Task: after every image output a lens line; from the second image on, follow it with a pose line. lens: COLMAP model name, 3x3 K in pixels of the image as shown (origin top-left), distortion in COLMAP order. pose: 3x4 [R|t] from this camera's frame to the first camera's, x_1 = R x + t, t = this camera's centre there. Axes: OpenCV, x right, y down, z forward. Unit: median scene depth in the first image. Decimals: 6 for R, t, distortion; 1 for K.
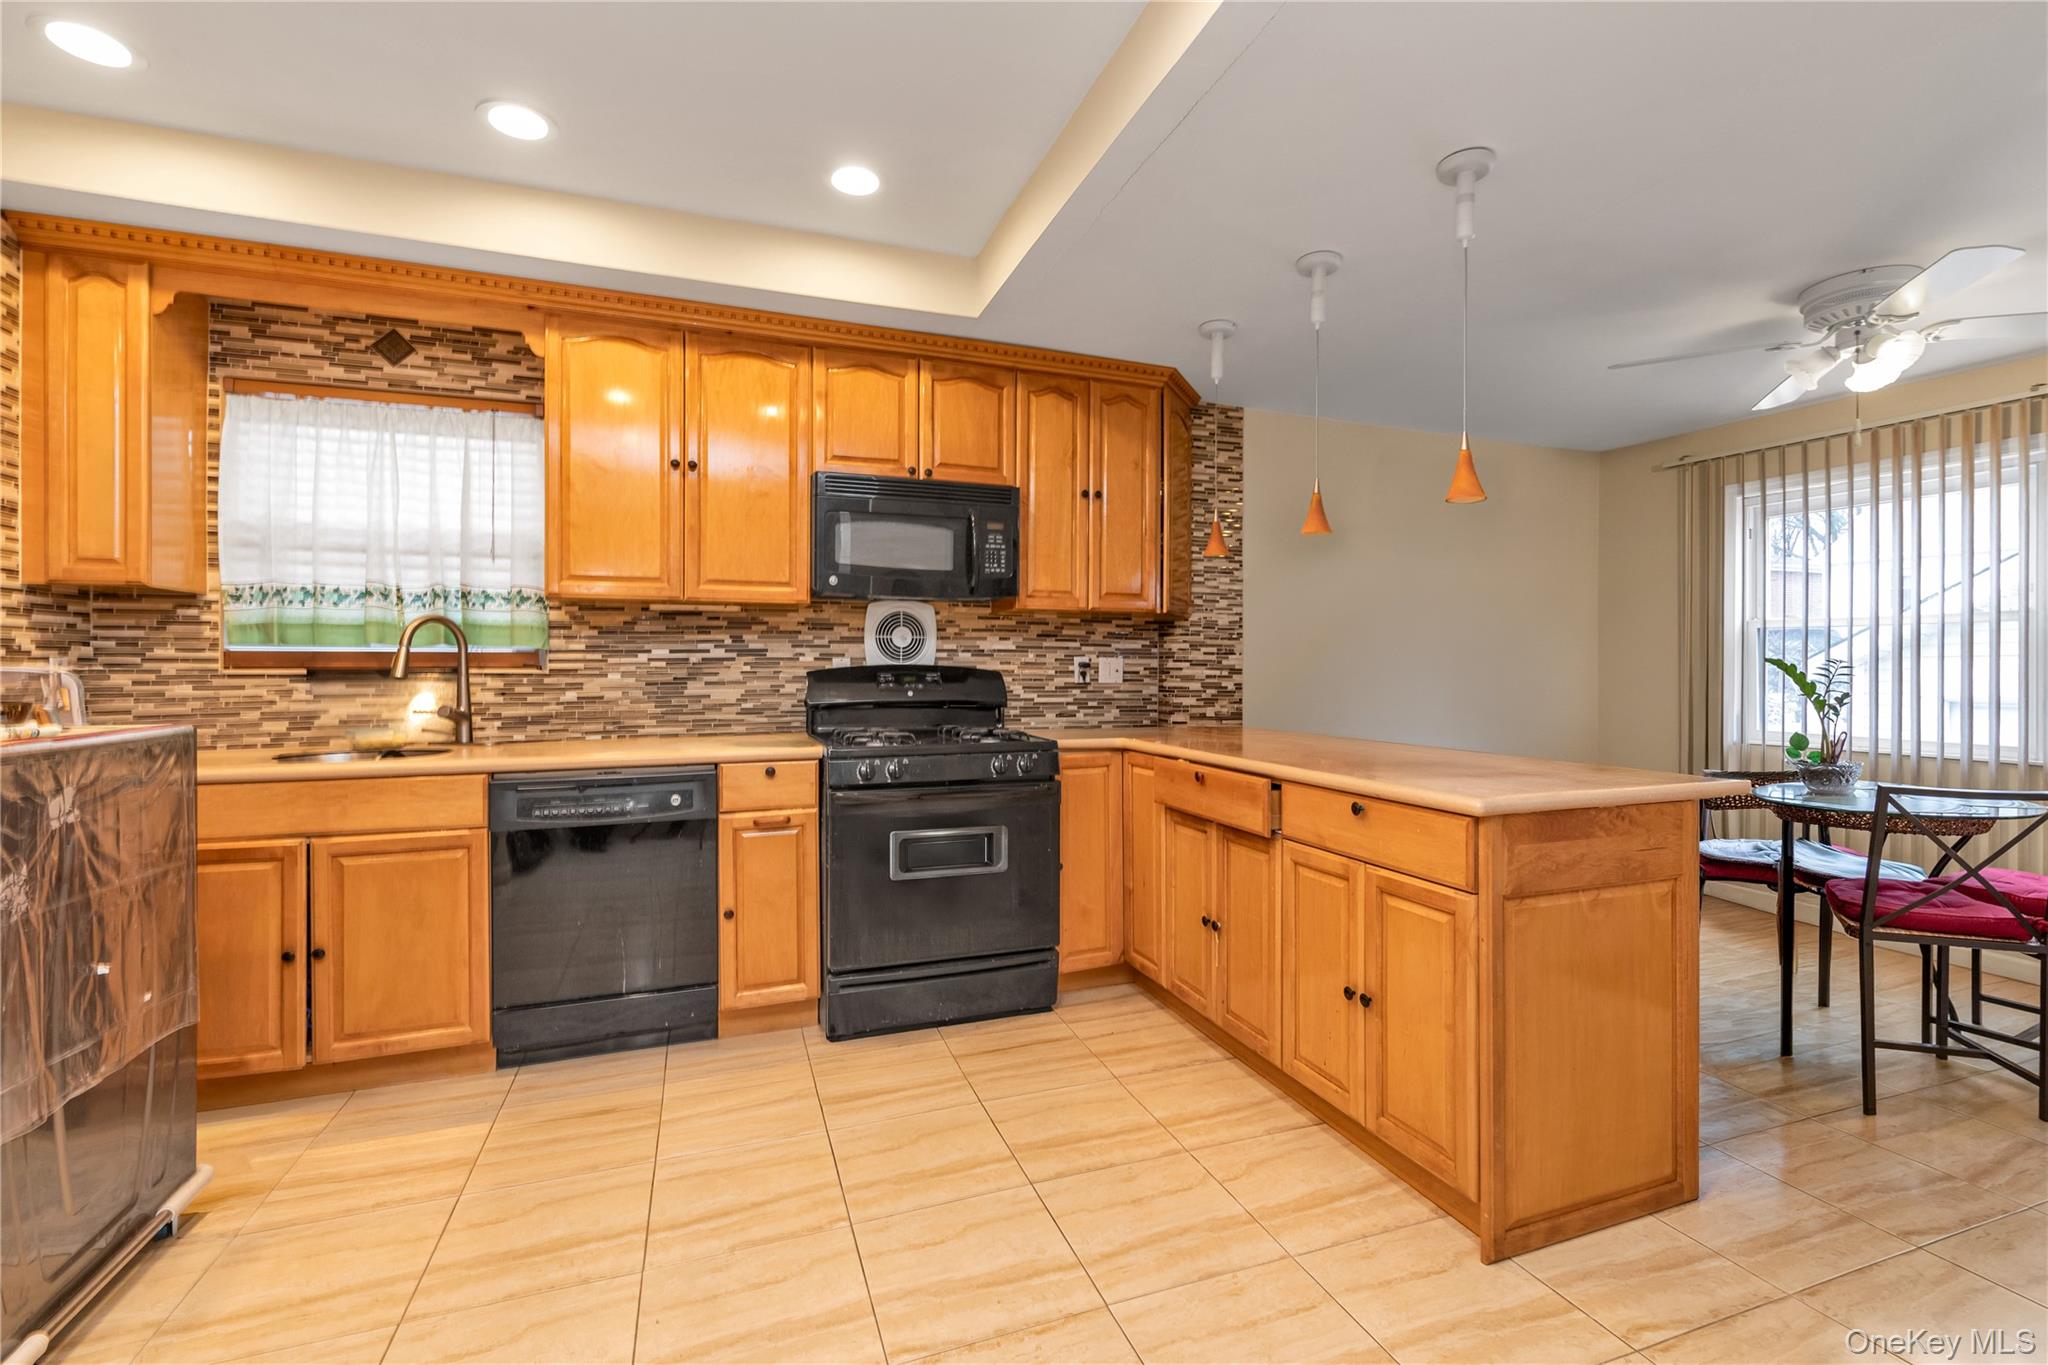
lens RADIAL K [[899.2, 0, 1029.2], [0, 899.2, 666.7], [0, 0, 1]] dist [-0.000218, -0.000061]
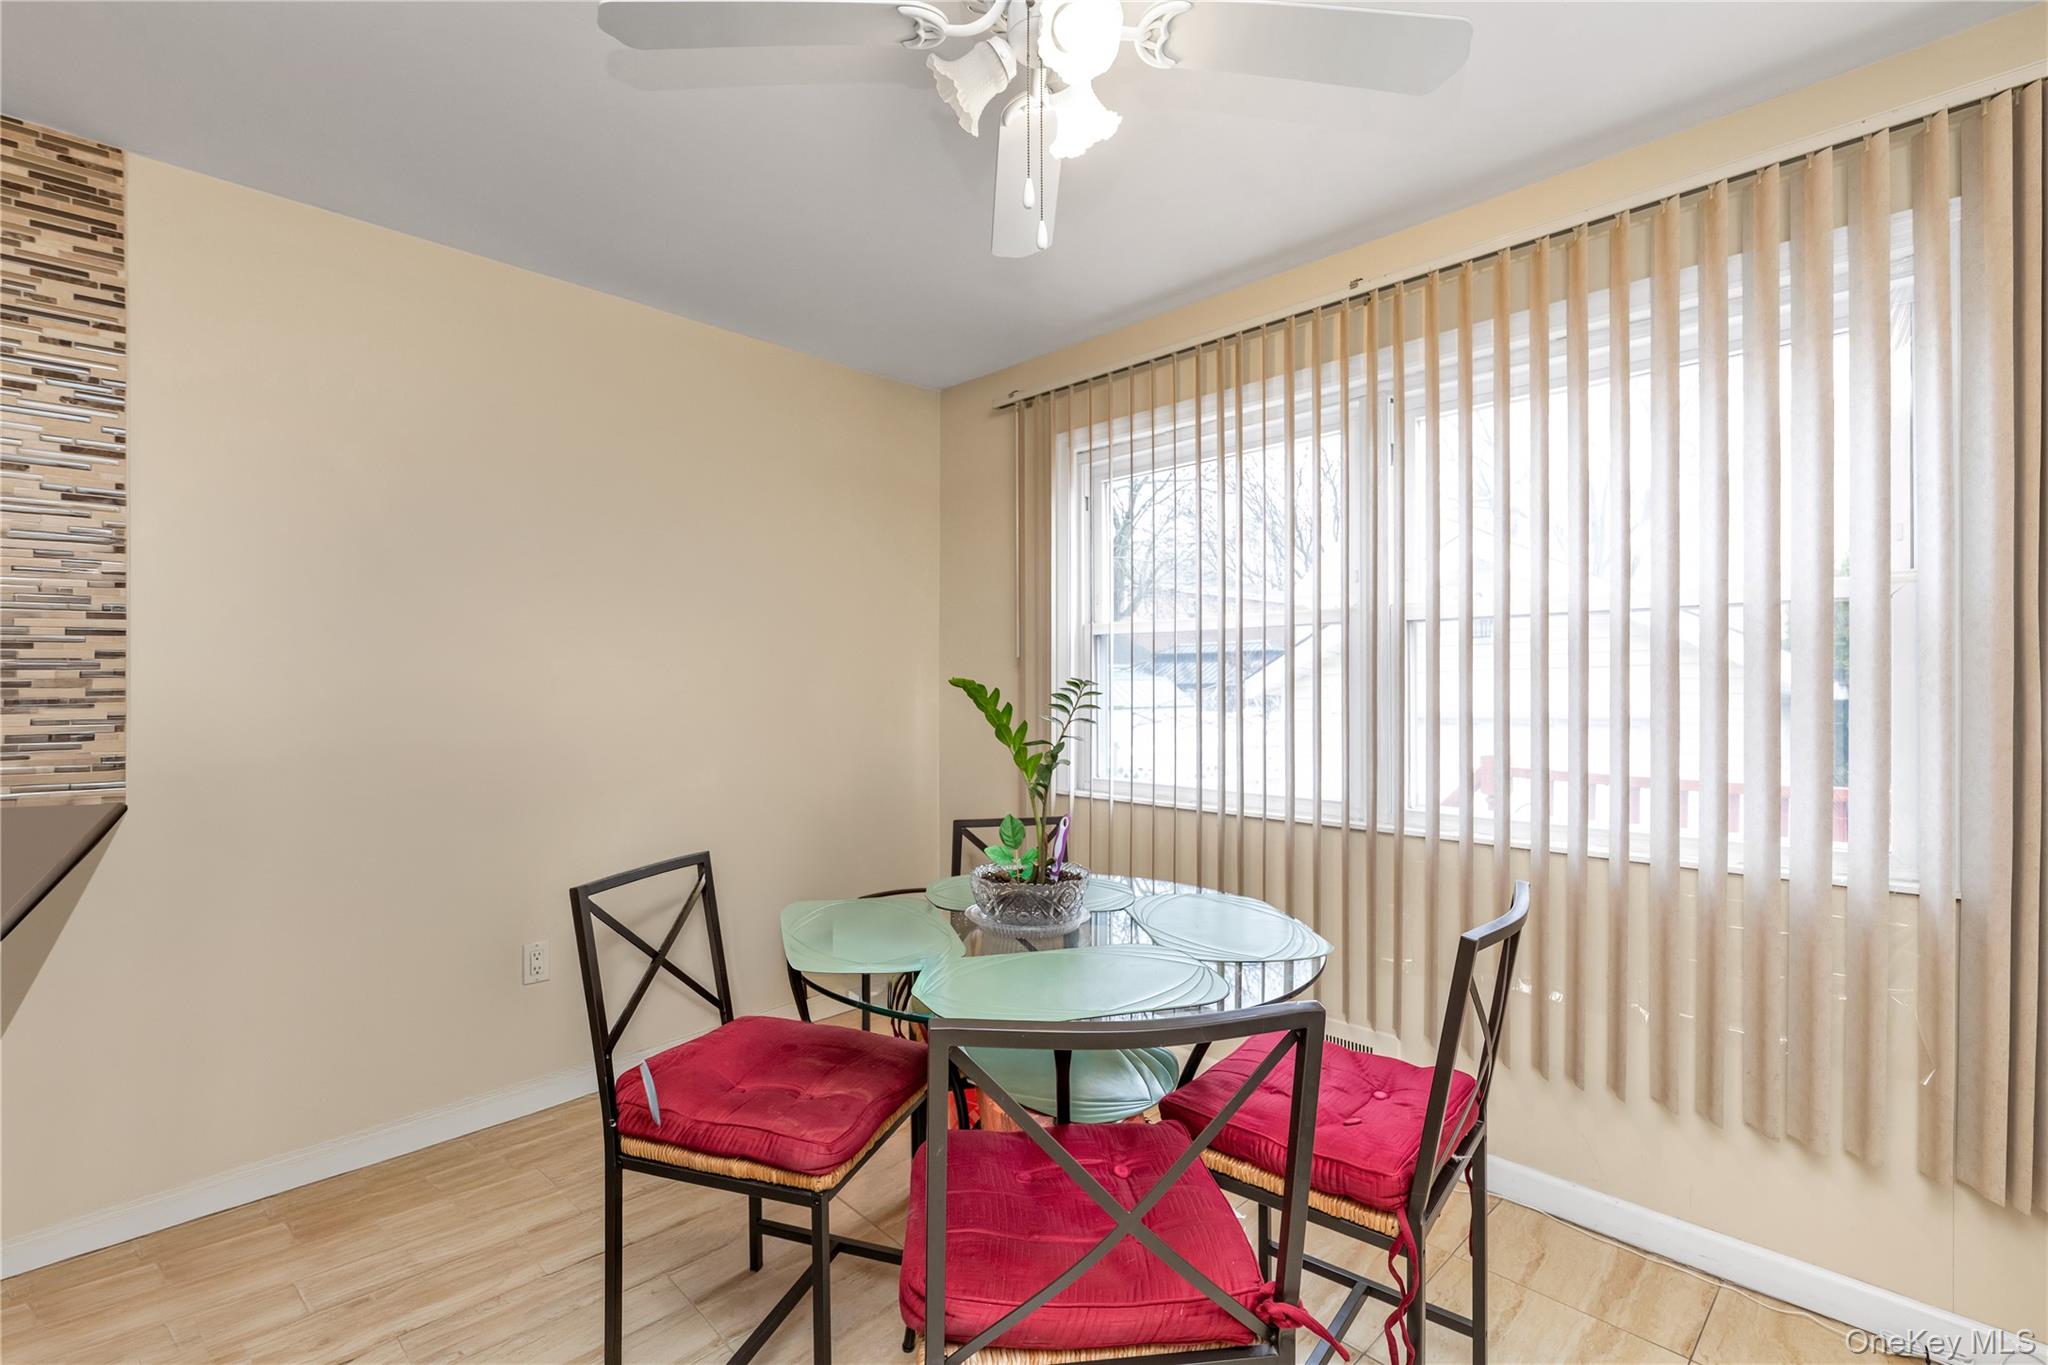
lens RADIAL K [[899.2, 0, 1021.1], [0, 899.2, 680.3], [0, 0, 1]] dist [-0.000218, -0.000061]
pose [[0.912892, -0.006860, 0.408144, 0.478282], [0.001207, 0.999900, 0.014106, -0.015547], [-0.408200, -0.012384, 0.912808, 0.374284]]
